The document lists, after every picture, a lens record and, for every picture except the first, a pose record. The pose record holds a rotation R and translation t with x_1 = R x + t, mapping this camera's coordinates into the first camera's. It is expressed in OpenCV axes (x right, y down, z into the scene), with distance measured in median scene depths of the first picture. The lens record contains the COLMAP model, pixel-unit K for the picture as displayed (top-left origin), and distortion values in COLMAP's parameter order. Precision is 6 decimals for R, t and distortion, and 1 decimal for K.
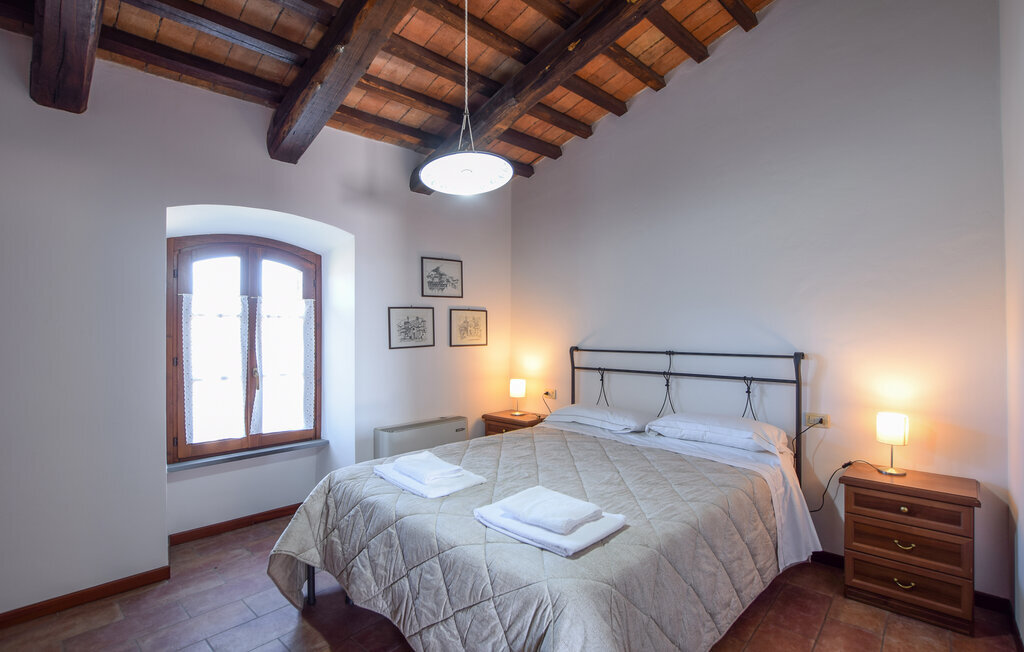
lens RADIAL K [[490.8, 0, 509.4], [0, 490.8, 306.1], [0, 0, 1]] dist [-0.002327, -0.000458]
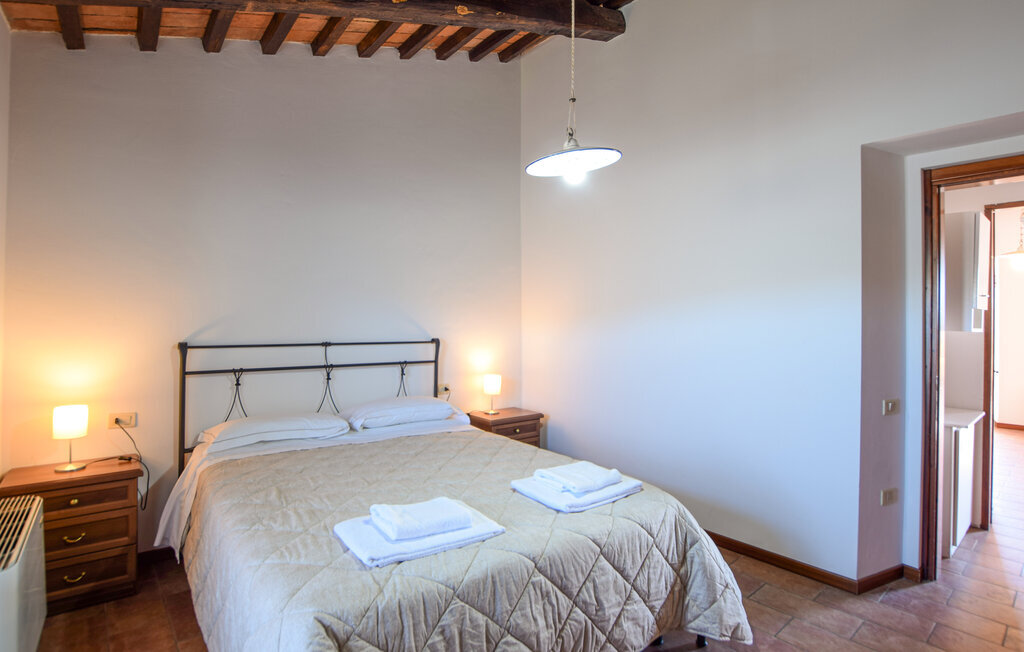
lens RADIAL K [[509.6, 0, 512.0], [0, 509.6, 326.0], [0, 0, 1]] dist [-0.020538, -0.000208]
pose [[0.119201, -0.008897, 0.992830, -0.583249], [-0.061685, 0.997962, 0.016349, 0.022926], [-0.990952, -0.063192, 0.118409, 0.533655]]
